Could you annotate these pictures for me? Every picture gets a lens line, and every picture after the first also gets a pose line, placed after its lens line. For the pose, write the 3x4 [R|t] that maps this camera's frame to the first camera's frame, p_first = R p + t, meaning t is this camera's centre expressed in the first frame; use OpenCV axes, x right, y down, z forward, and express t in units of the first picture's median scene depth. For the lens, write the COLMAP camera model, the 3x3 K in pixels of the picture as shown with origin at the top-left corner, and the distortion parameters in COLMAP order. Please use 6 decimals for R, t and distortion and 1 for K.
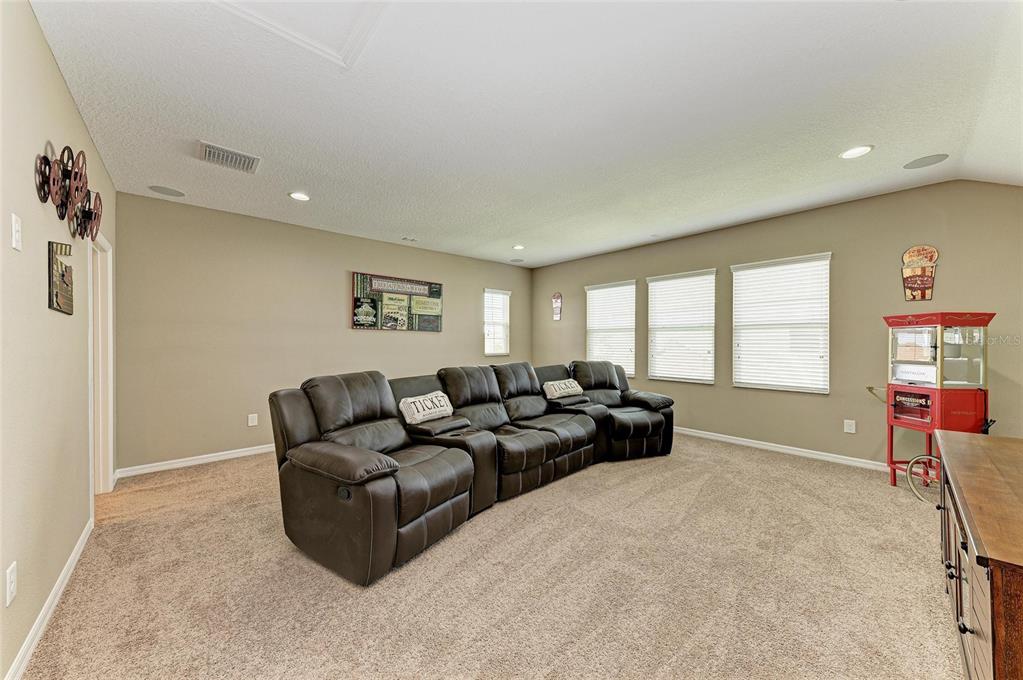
lens RADIAL K [[358.3, 0, 516.2], [0, 358.3, 340.7], [0, 0, 1]] dist [0.000246, 0.000010]
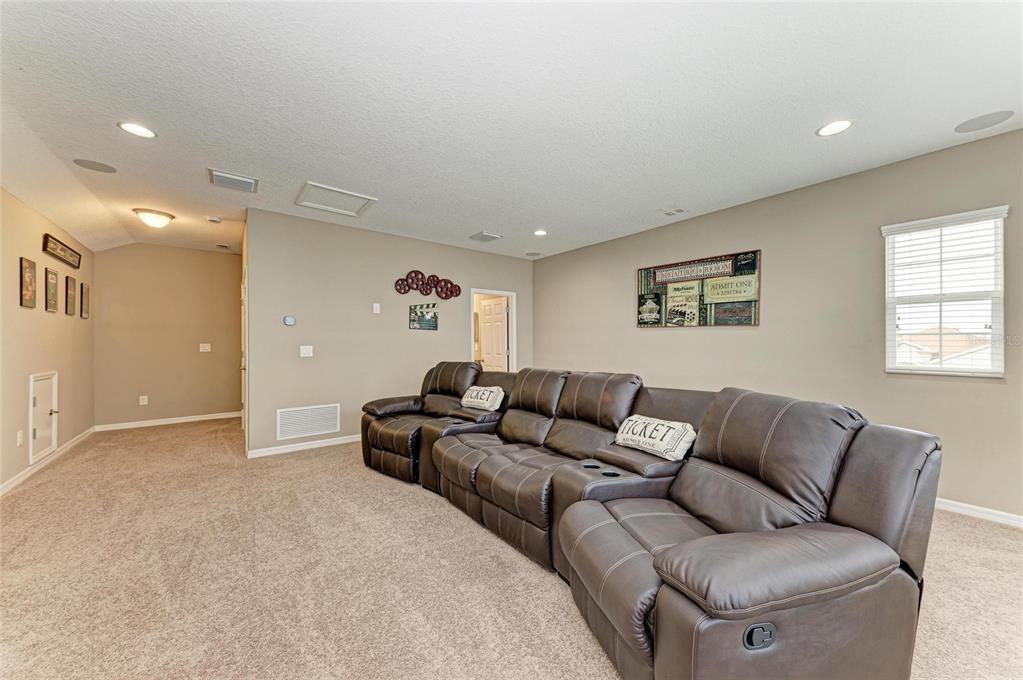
lens RADIAL K [[358.3, 0, 510.5], [0, 358.3, 340.1], [0, 0, 1]] dist [0.000246, 0.000010]
pose [[-0.072721, 0.000263, -0.997352, 0.514975], [0.001879, 0.999998, 0.000127, 0.000704], [0.997351, -0.001865, -0.072722, 0.681989]]
